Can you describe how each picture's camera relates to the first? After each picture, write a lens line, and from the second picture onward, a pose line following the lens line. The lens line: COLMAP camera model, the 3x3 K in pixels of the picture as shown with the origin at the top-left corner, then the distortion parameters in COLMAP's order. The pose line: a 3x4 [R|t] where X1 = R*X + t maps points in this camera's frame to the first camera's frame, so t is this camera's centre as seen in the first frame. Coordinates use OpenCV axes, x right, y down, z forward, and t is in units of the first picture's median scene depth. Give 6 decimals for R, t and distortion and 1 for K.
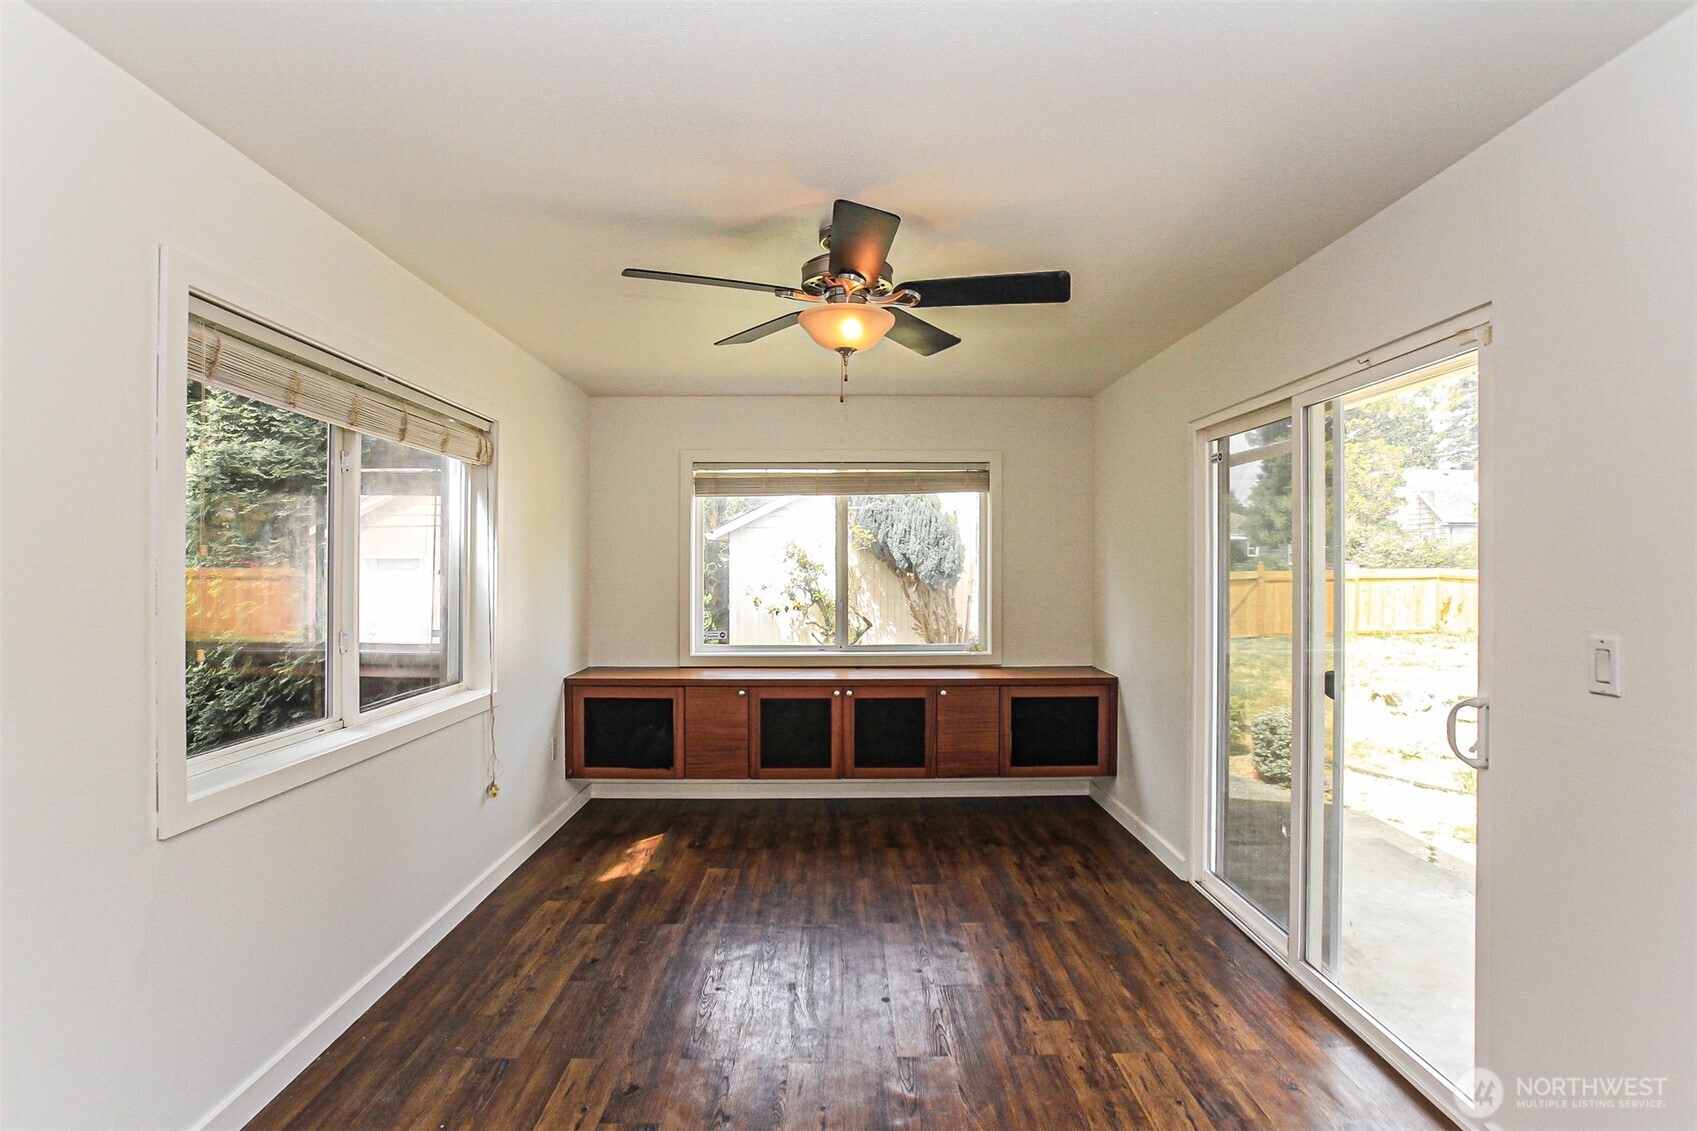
lens RADIAL K [[878.9, 0, 845.2], [0, 878.9, 542.0], [0, 0, 1]] dist [-0.067553, 0.031659]
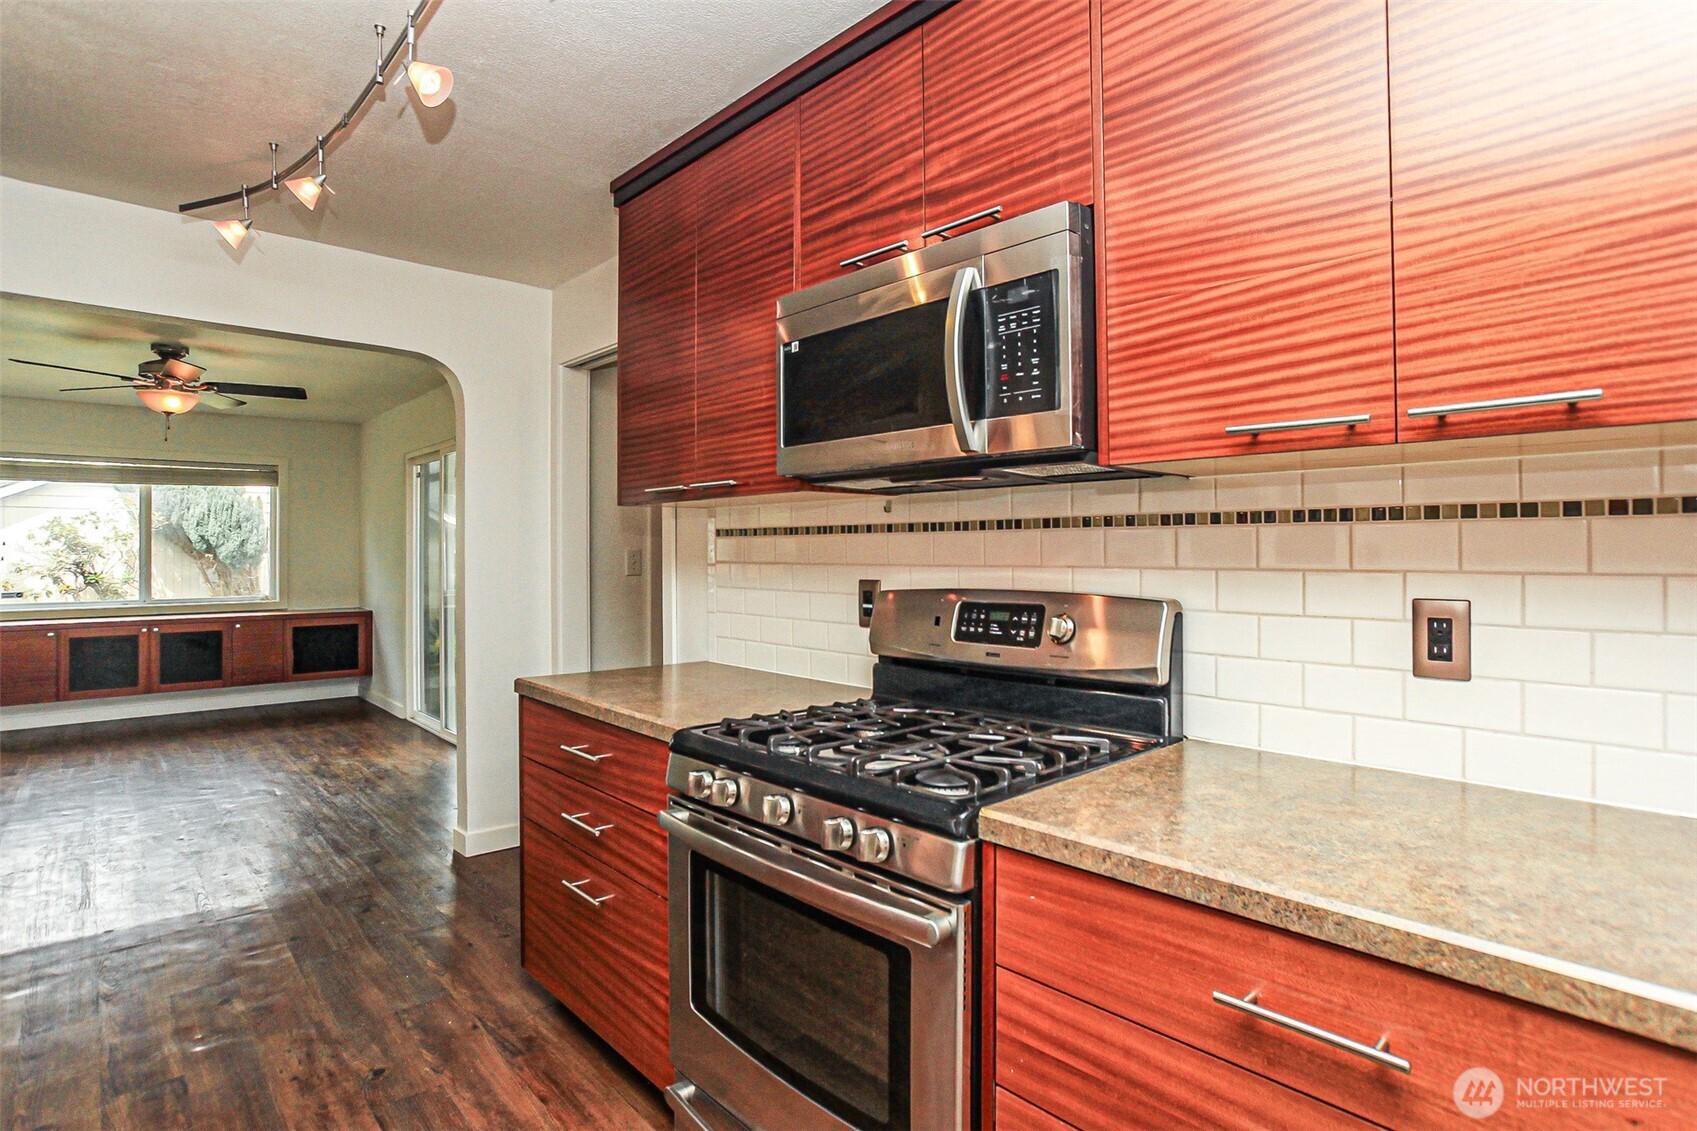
lens RADIAL K [[856.7, 0, 843.9], [0, 856.7, 548.0], [0, 0, 1]] dist [-0.067585, 0.031088]
pose [[0.747914, -0.000625, 0.663796, -0.047828], [-0.011842, 0.999828, 0.014285, 0.012799], [-0.663690, -0.018544, 0.747778, -0.635307]]
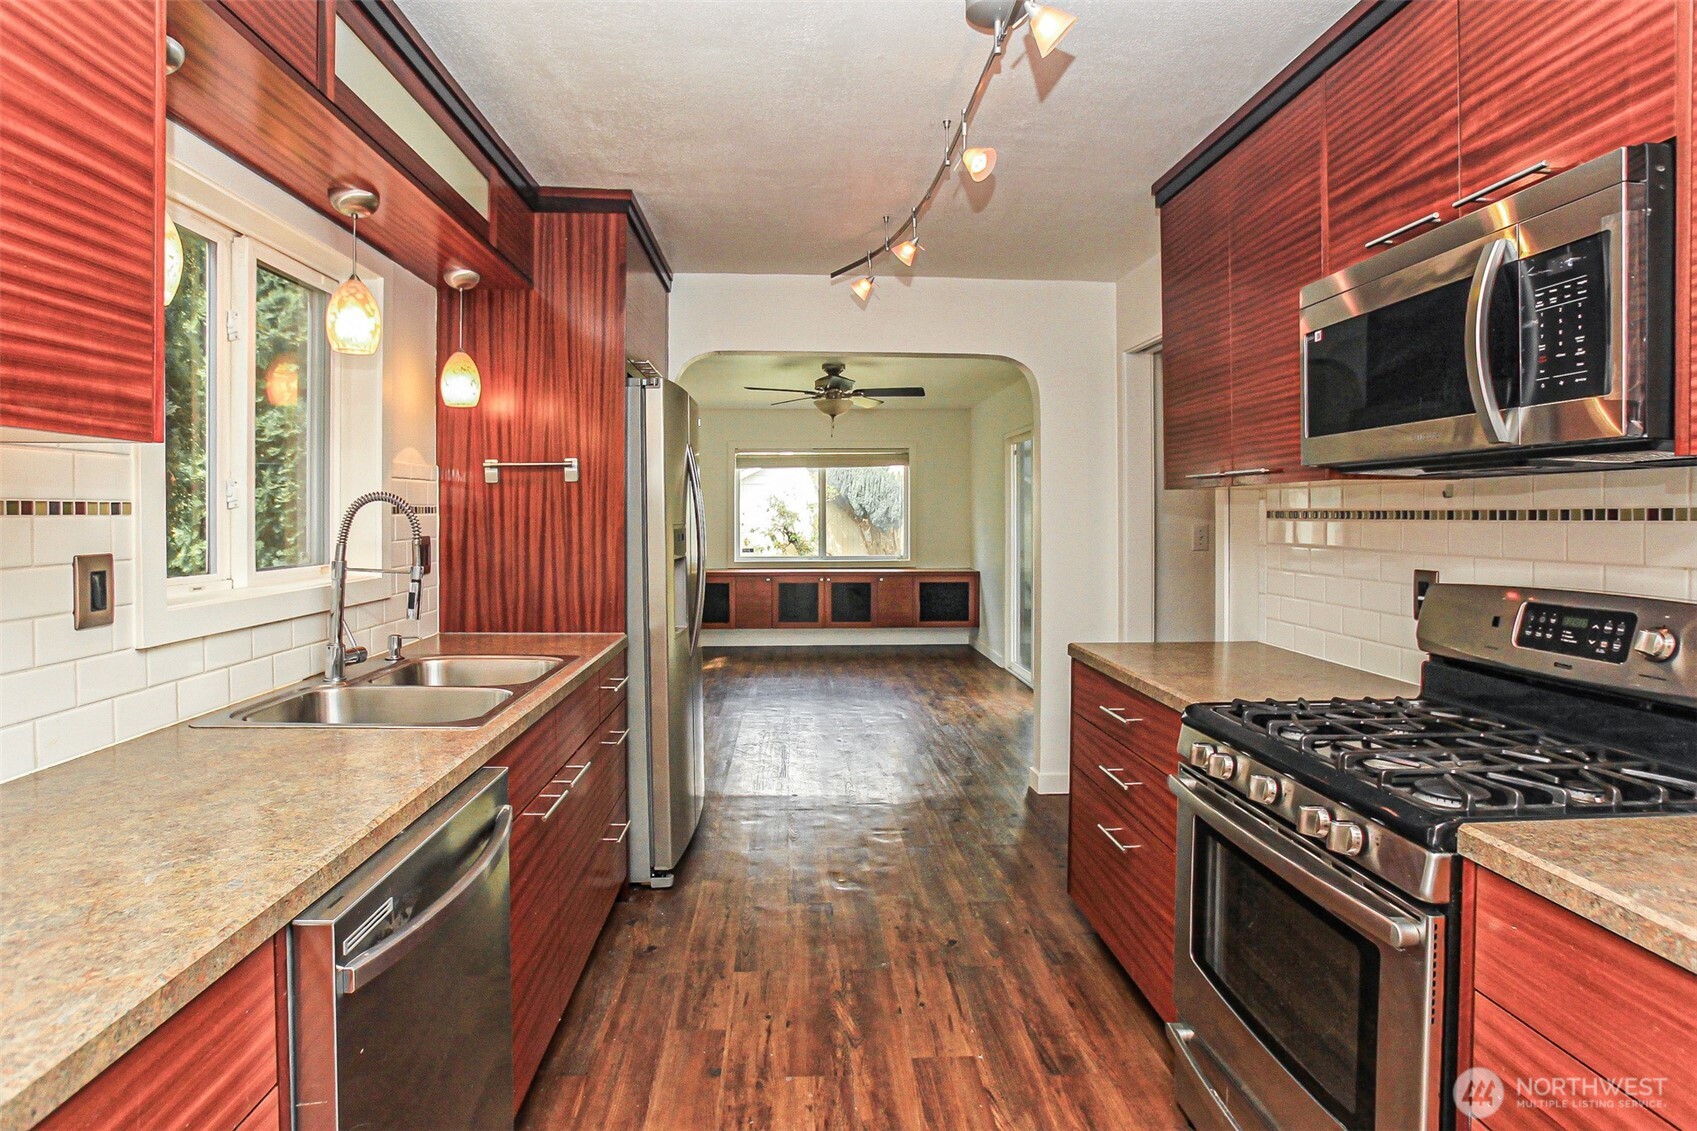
lens RADIAL K [[856.7, 0, 843.9], [0, 856.7, 548.0], [0, 0, 1]] dist [-0.067585, 0.031088]
pose [[0.998945, -0.004503, 0.045696, -0.040241], [0.001734, 0.998170, 0.060452, 0.002894], [-0.045884, -0.060309, 0.997125, -0.683471]]
